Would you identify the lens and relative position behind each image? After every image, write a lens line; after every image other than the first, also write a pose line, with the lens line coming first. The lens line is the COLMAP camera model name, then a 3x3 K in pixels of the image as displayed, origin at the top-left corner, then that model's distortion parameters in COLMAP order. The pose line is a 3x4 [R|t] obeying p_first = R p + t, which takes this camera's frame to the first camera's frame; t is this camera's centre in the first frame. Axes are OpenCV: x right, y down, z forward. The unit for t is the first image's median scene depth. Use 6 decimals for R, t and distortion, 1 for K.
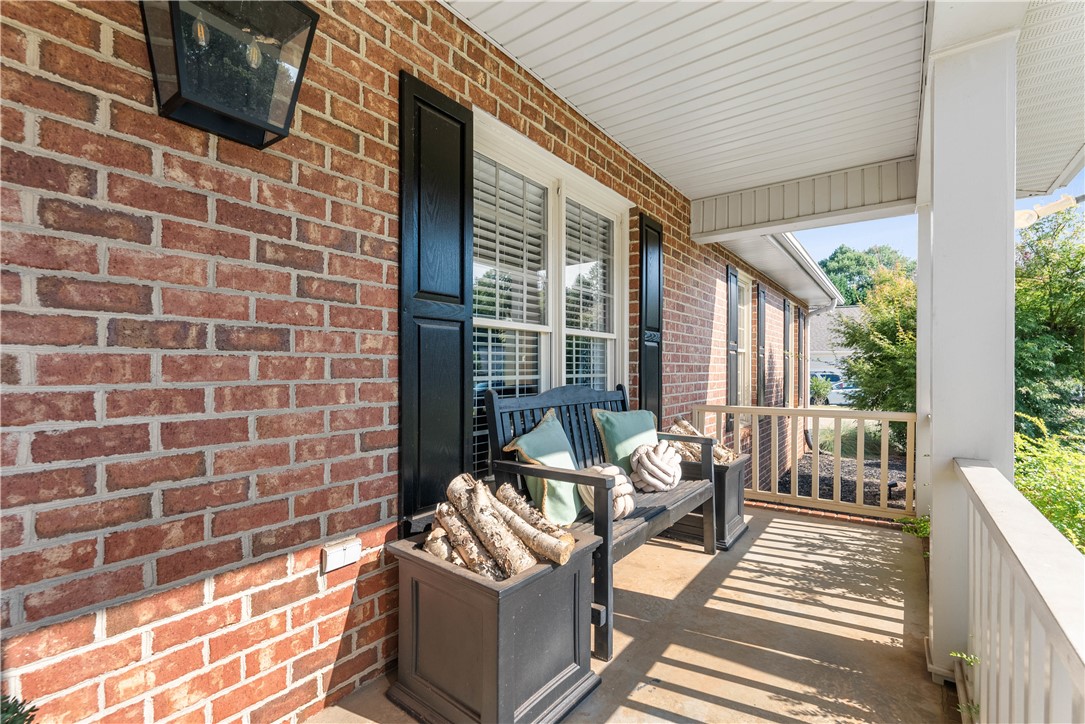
lens RADIAL K [[482.7, 0, 543.4], [0, 482.7, 372.4], [0, 0, 1]] dist [-0.003961, 0.000493]
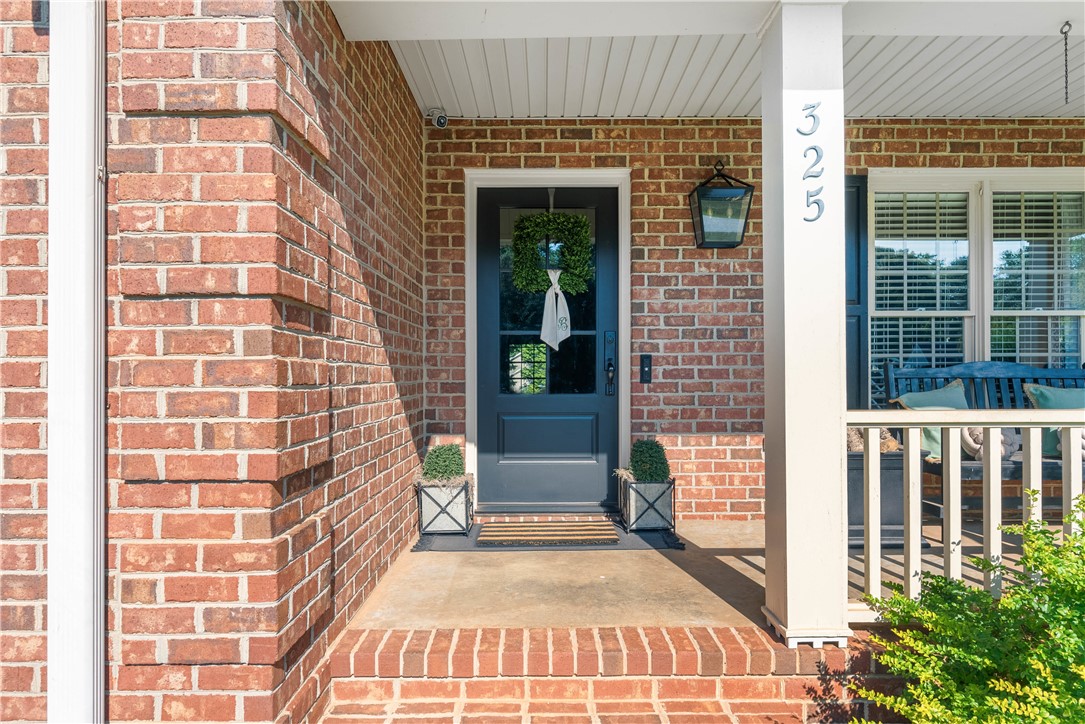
lens RADIAL K [[649.7, 0, 542.7], [0, 649.7, 371.5], [0, 0, 1]] dist [0.004643, -0.002153]
pose [[0.596430, -0.012171, -0.802573, 1.289157], [-0.003402, 0.999838, -0.017691, 0.161169], [0.802658, 0.013282, 0.596291, -1.492450]]
